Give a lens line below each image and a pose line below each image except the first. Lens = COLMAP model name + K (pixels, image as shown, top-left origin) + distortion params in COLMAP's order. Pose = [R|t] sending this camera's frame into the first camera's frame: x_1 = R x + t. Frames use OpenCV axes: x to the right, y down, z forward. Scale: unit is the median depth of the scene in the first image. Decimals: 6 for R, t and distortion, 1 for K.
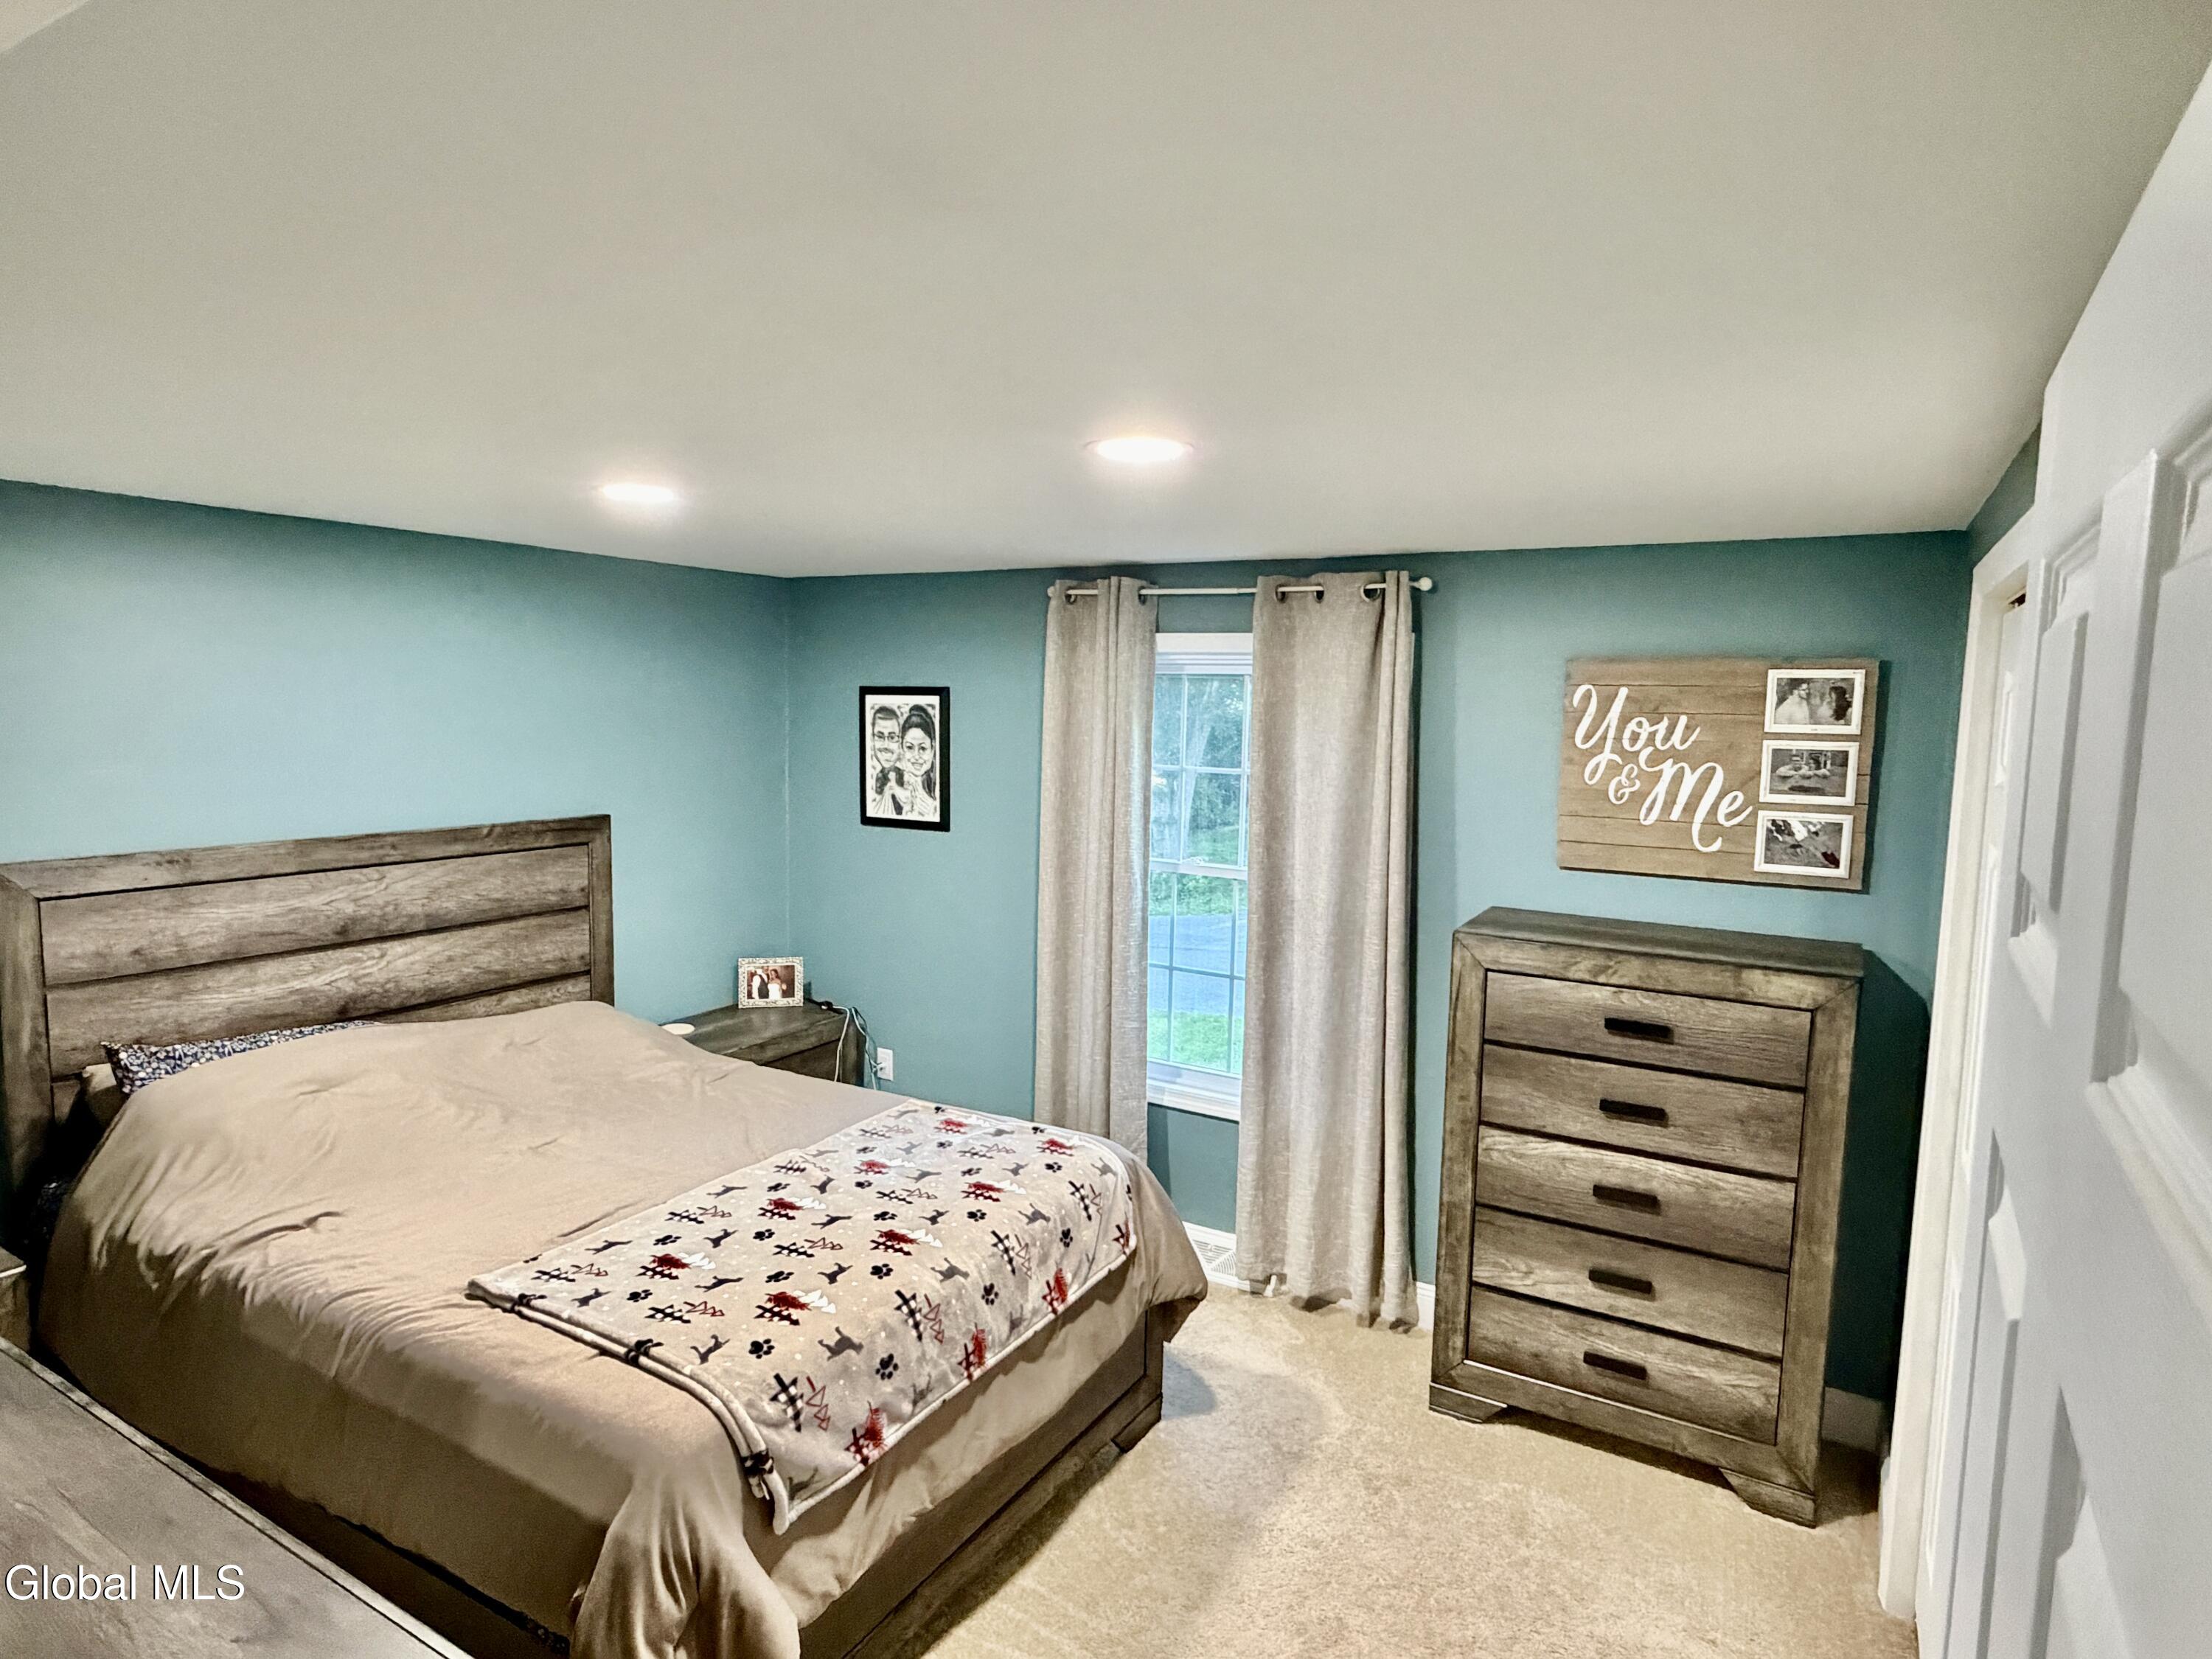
lens RADIAL K [[1255.4, 0, 1095.4], [0, 1255.4, 829.3], [0, 0, 1]] dist [0.000879, 0.000154]
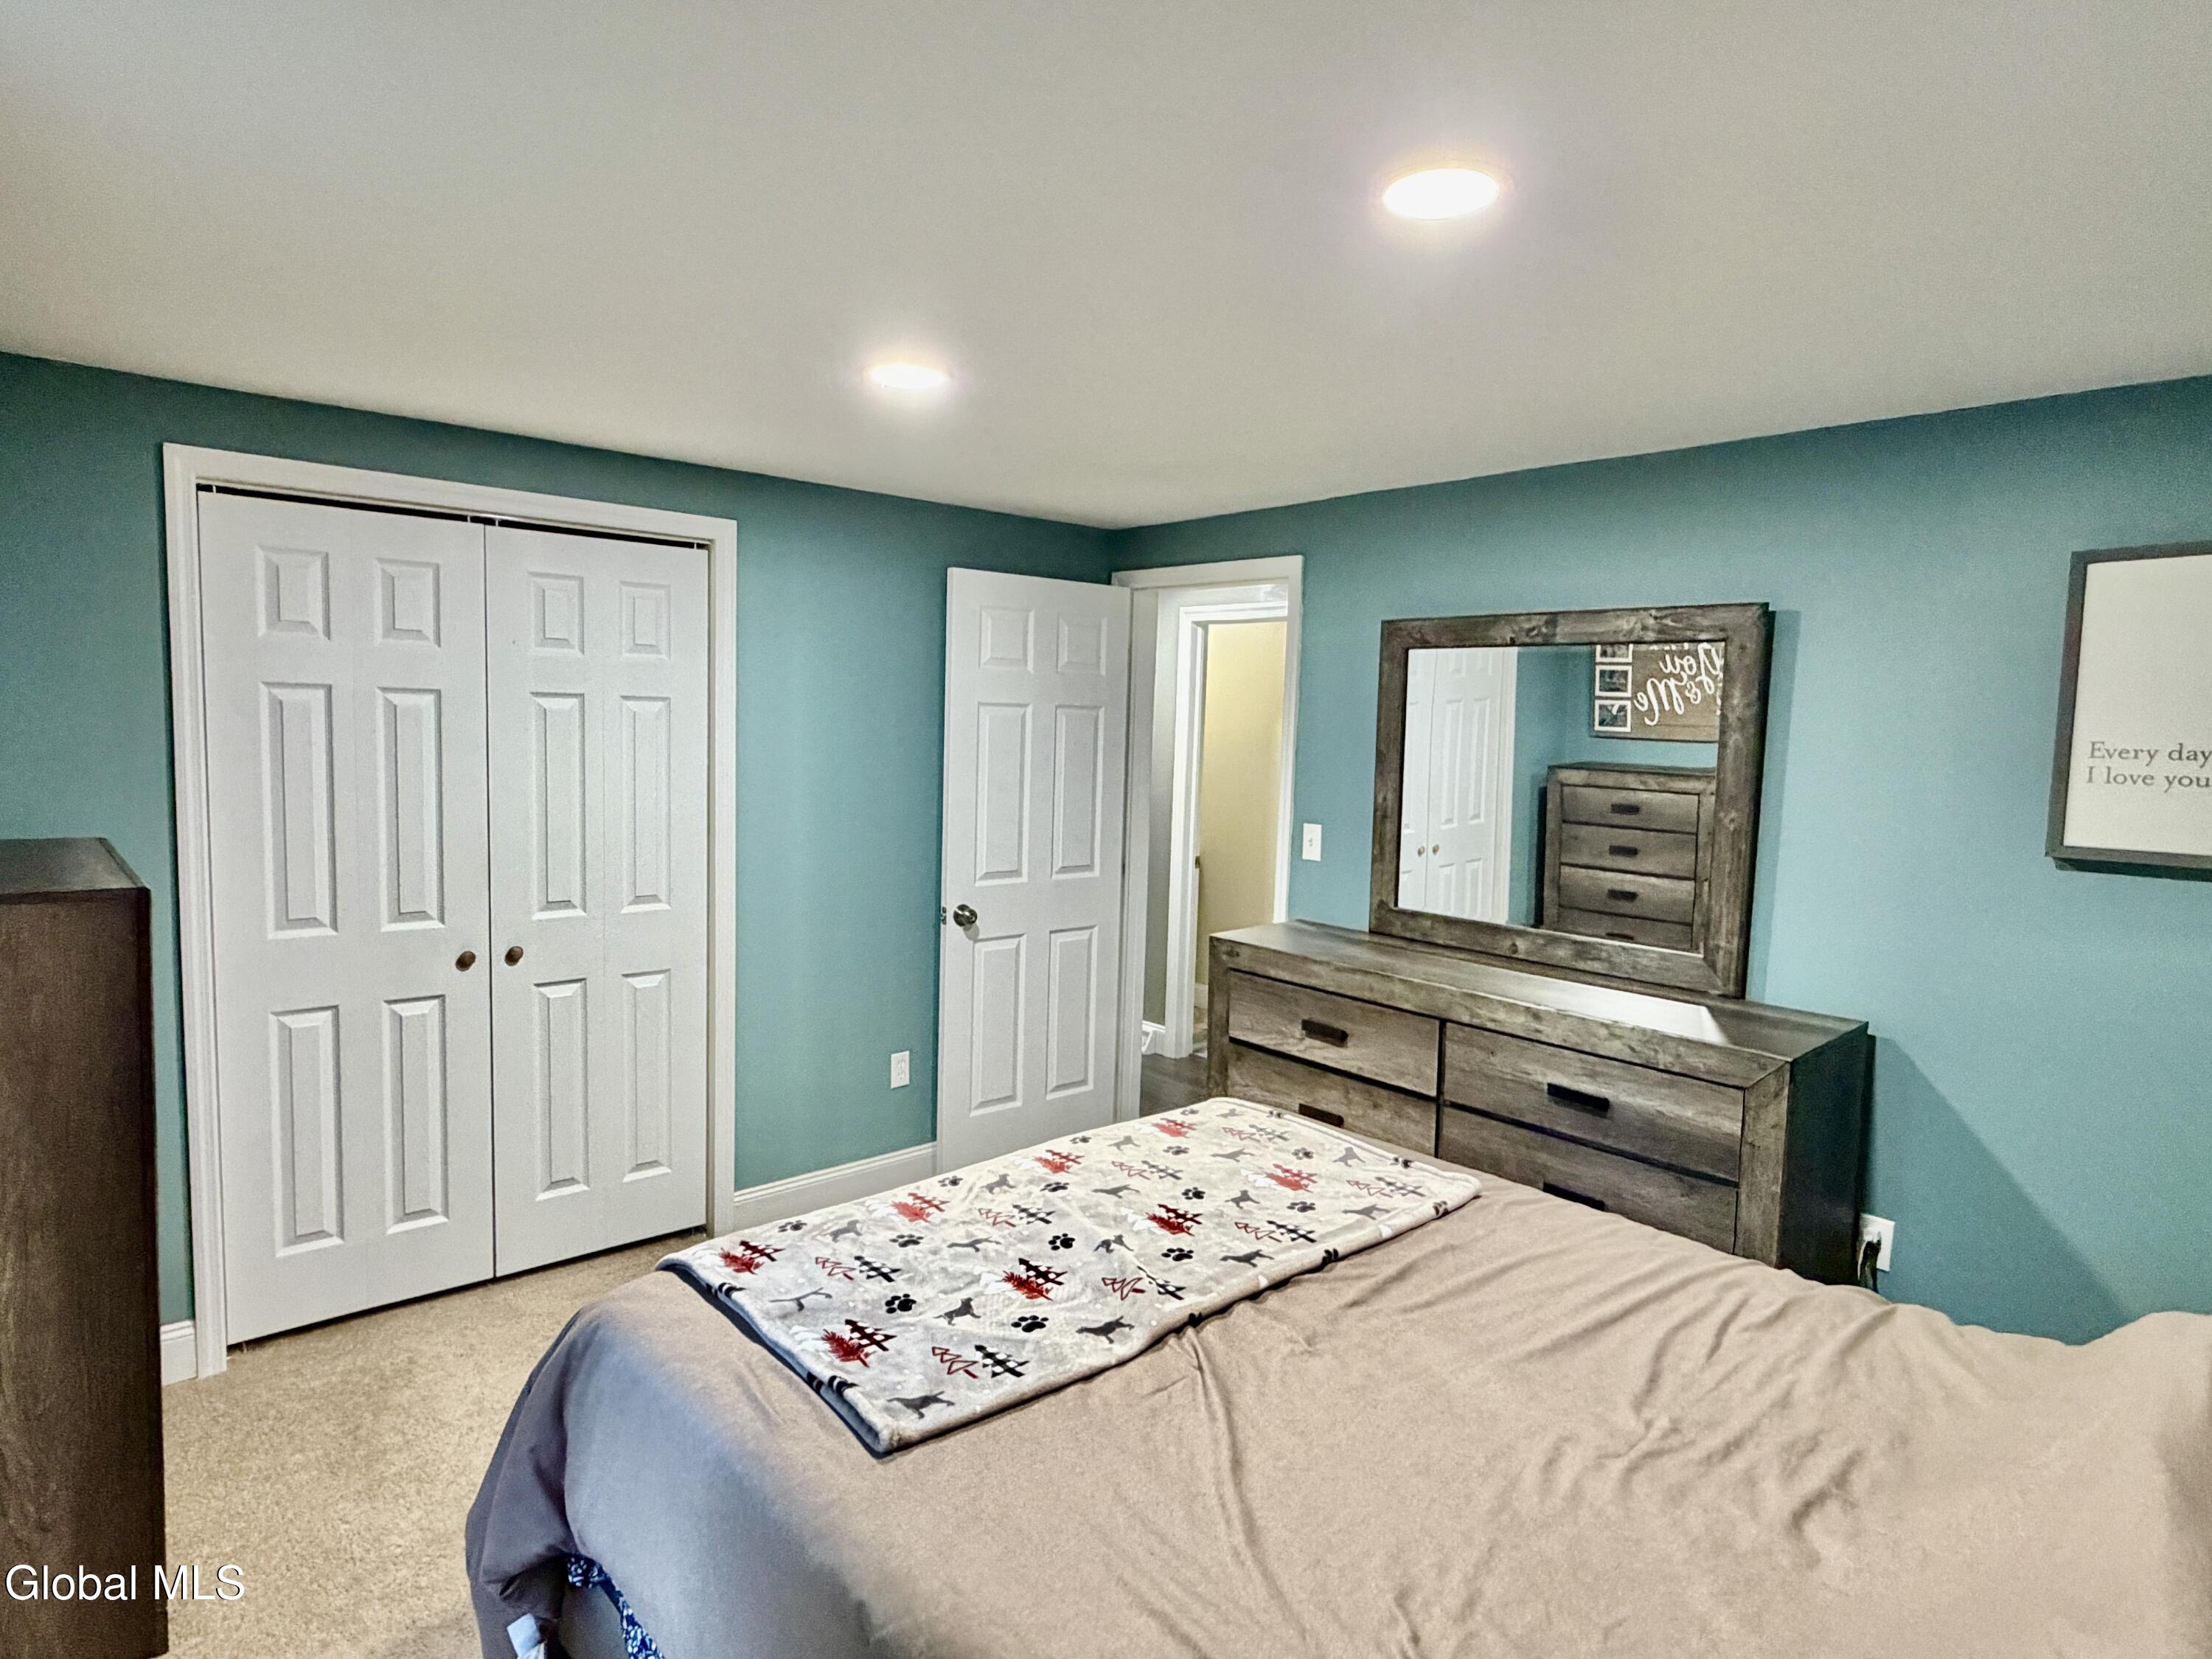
lens RADIAL K [[1255.4, 0, 1095.4], [0, 1255.4, 829.3], [0, 0, 1]] dist [0.000879, 0.000154]
pose [[-0.950099, -0.072230, 0.303472, -0.397695], [-0.011160, 0.980072, 0.198329, -0.072083], [-0.311750, 0.185045, -0.931971, 1.321497]]
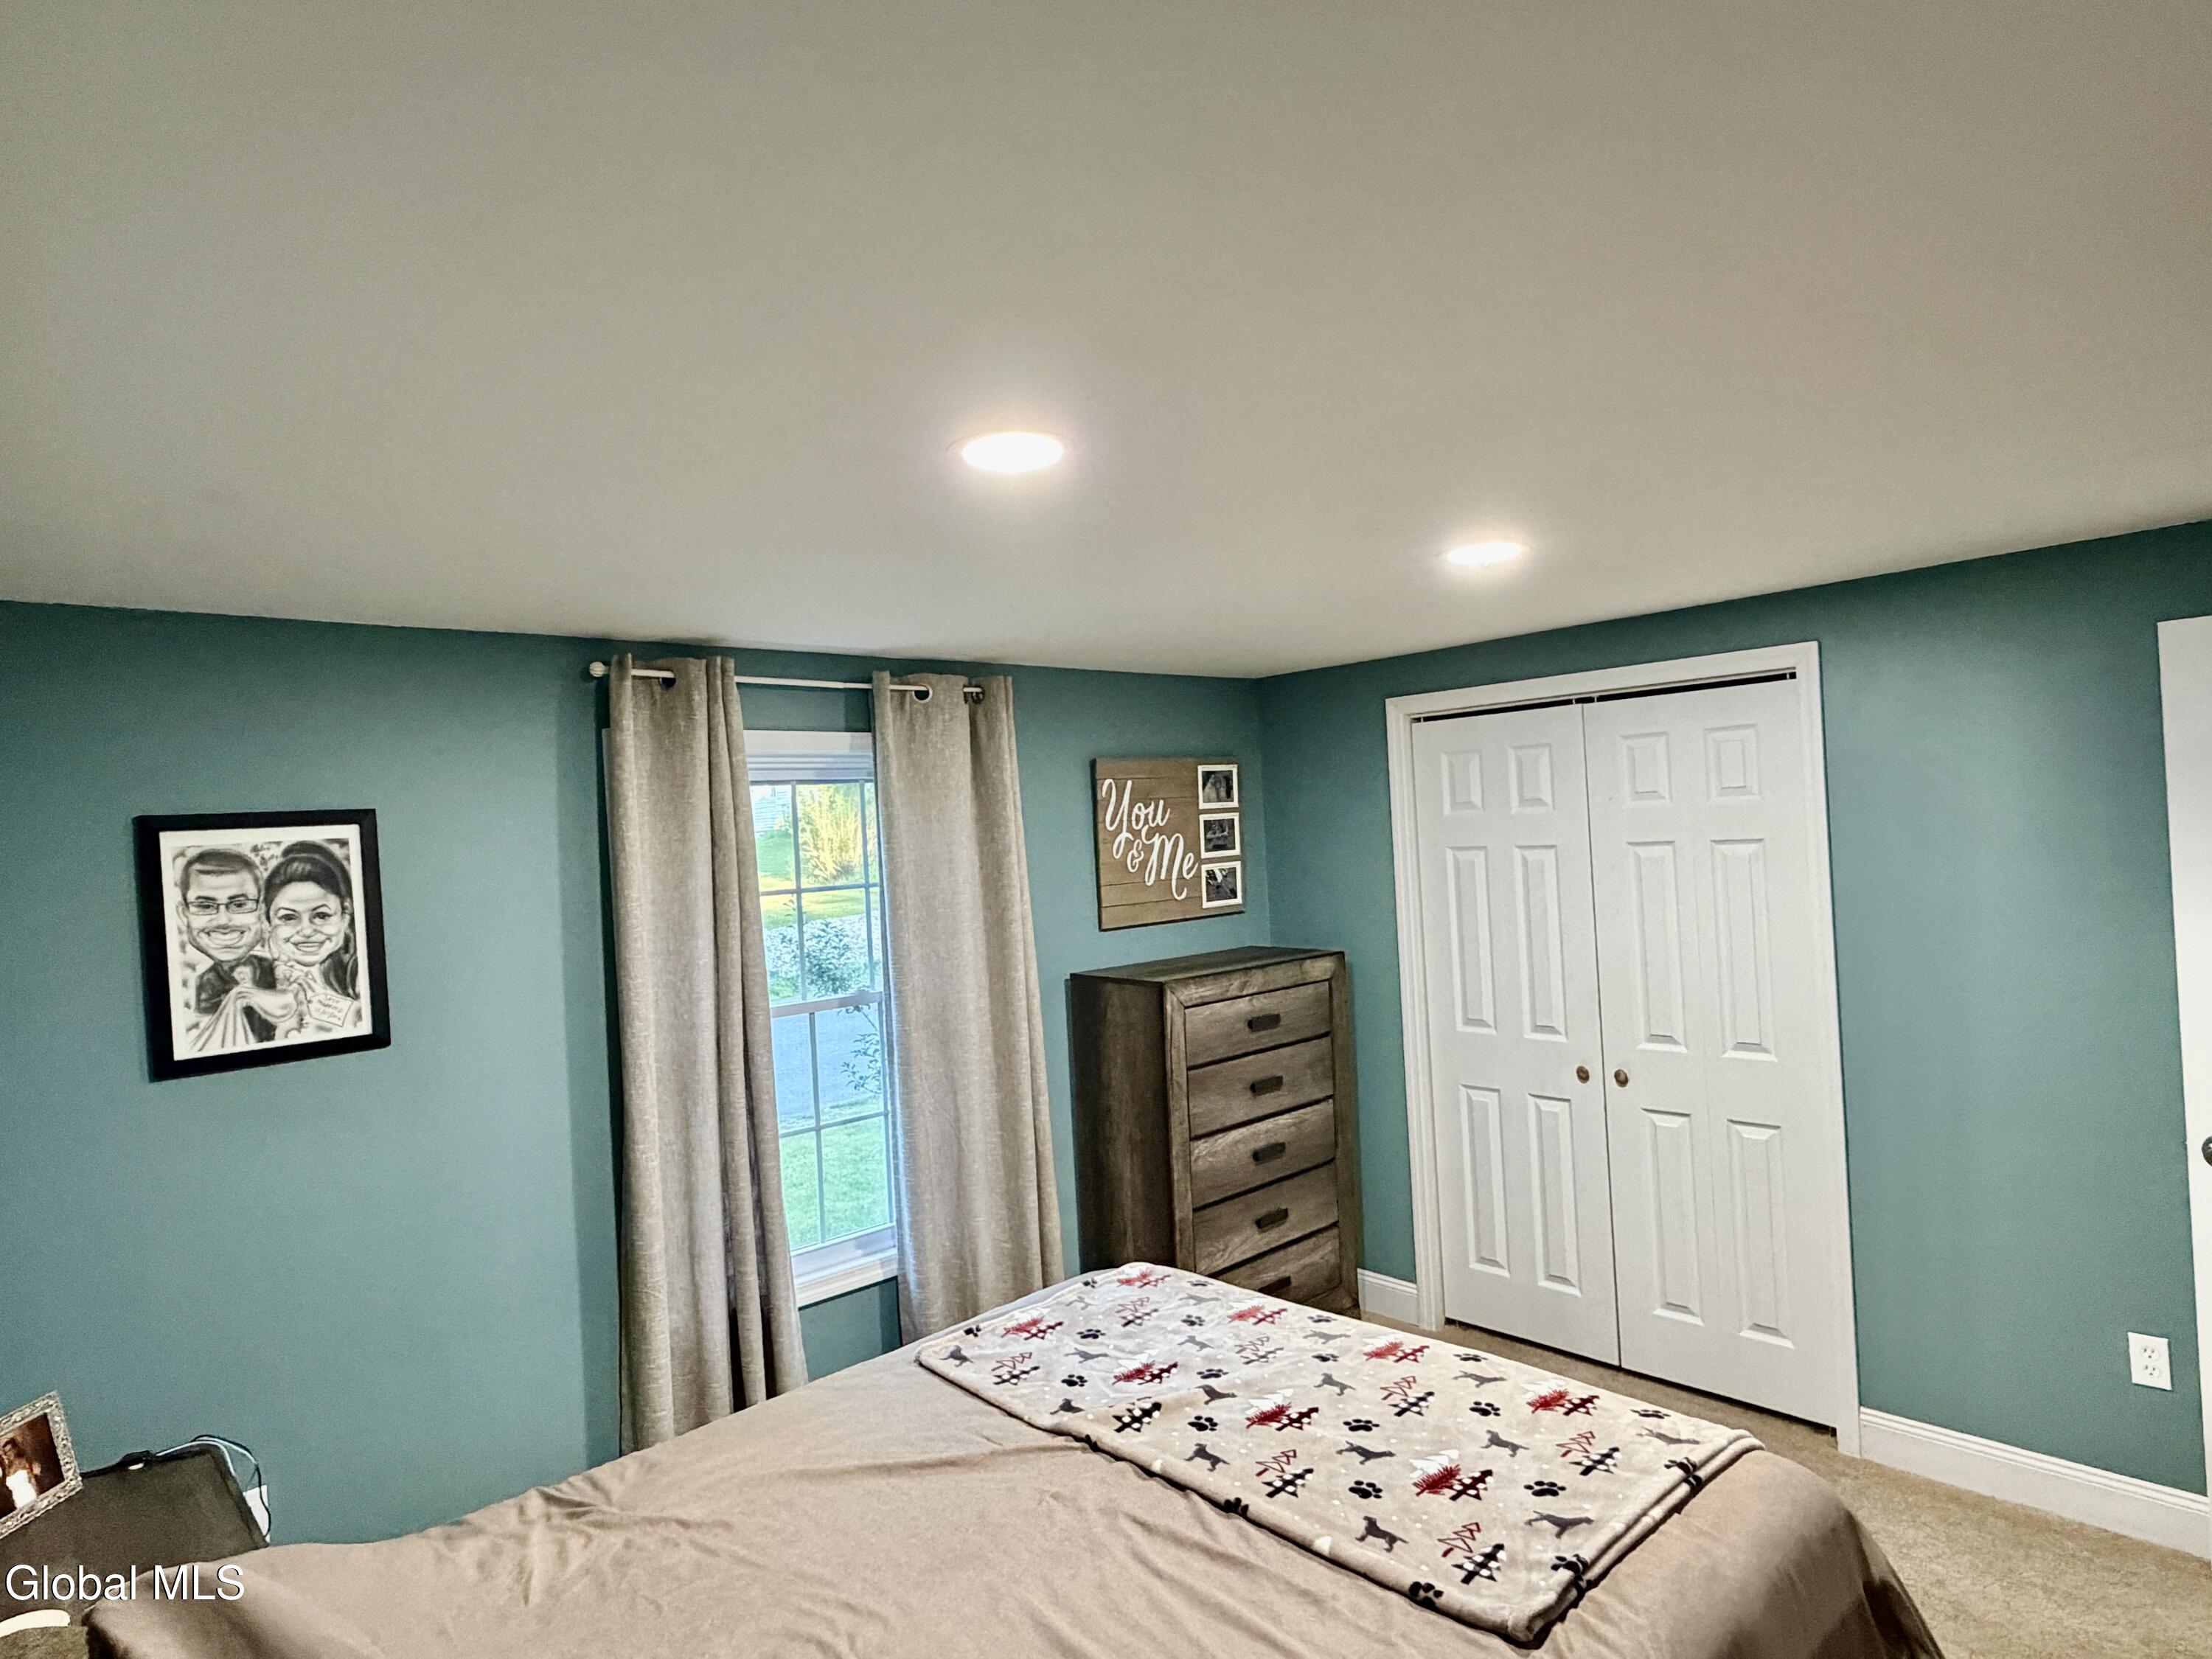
lens RADIAL K [[1255.4, 0, 1095.4], [0, 1255.4, 829.3], [0, 0, 1]] dist [0.000879, 0.000154]
pose [[0.290711, -0.031428, 0.956295, -0.827164], [0.165613, 0.986028, -0.017941, -0.047412], [-0.942369, 0.163590, 0.291854, 0.677010]]
